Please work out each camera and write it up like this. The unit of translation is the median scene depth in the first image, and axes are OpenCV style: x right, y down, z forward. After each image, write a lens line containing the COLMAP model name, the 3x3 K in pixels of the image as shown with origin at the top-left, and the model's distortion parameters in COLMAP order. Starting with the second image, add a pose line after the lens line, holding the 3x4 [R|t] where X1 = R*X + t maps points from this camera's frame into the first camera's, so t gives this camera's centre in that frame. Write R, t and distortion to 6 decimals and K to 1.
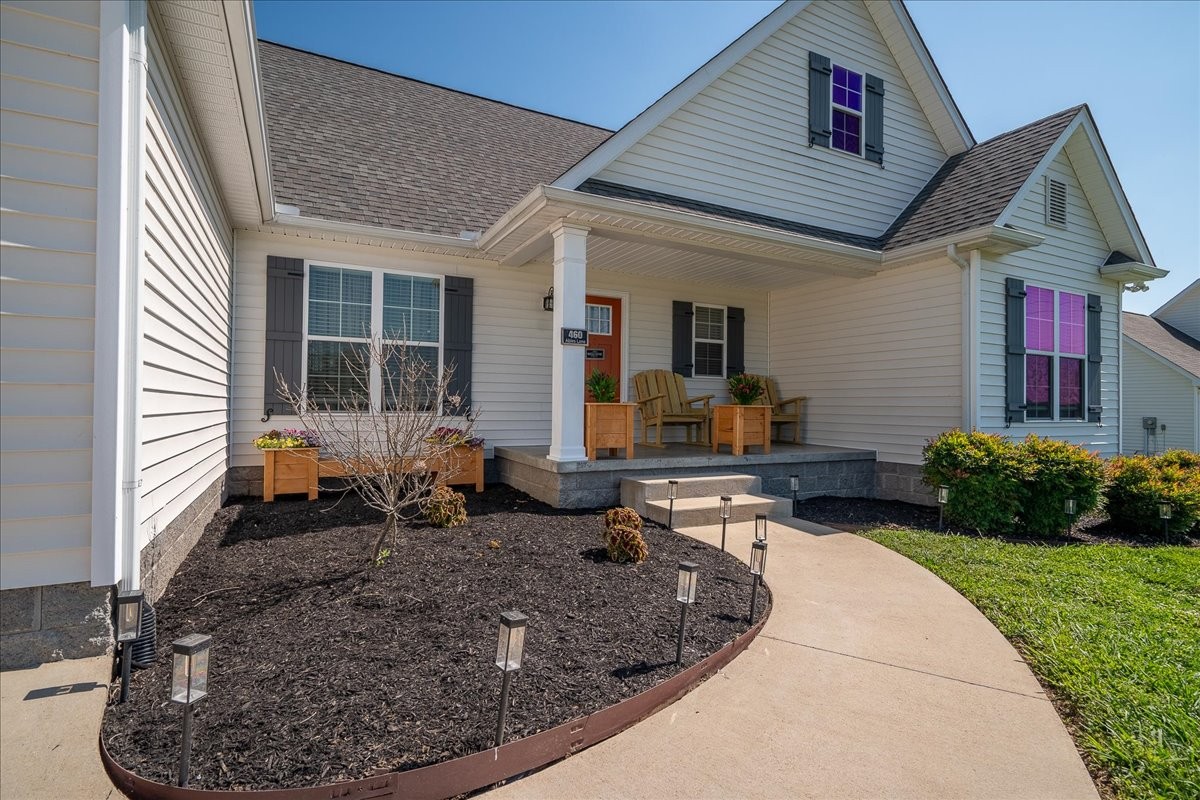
lens RADIAL K [[572.7, 0, 601.7], [0, 572.7, 395.4], [0, 0, 1]] dist [0.001831, 0.000298]
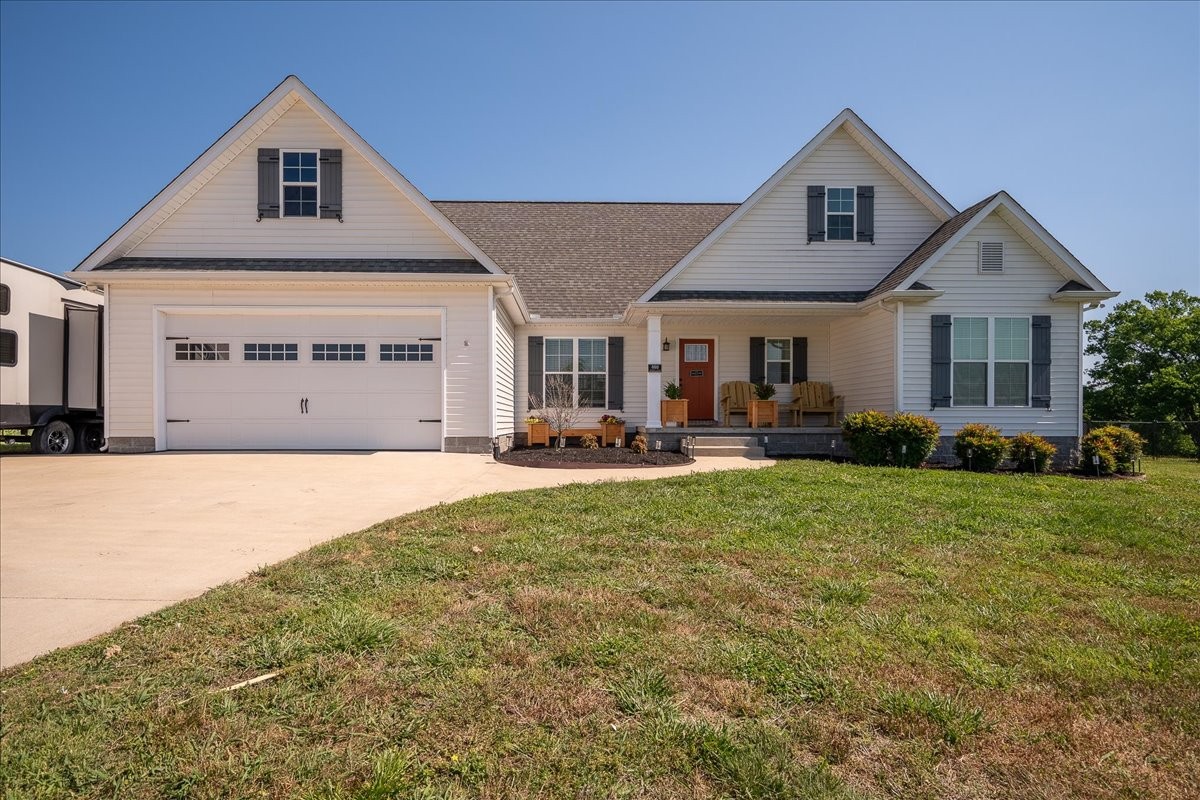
lens RADIAL K [[572.7, 0, 600.7], [0, 572.7, 405.9], [0, 0, 1]] dist [0.001831, 0.000298]
pose [[0.909466, -0.019923, -0.415302, 0.504599], [0.018269, 0.999801, -0.007954, 0.038176], [0.415378, -0.000353, 0.909649, -0.771704]]
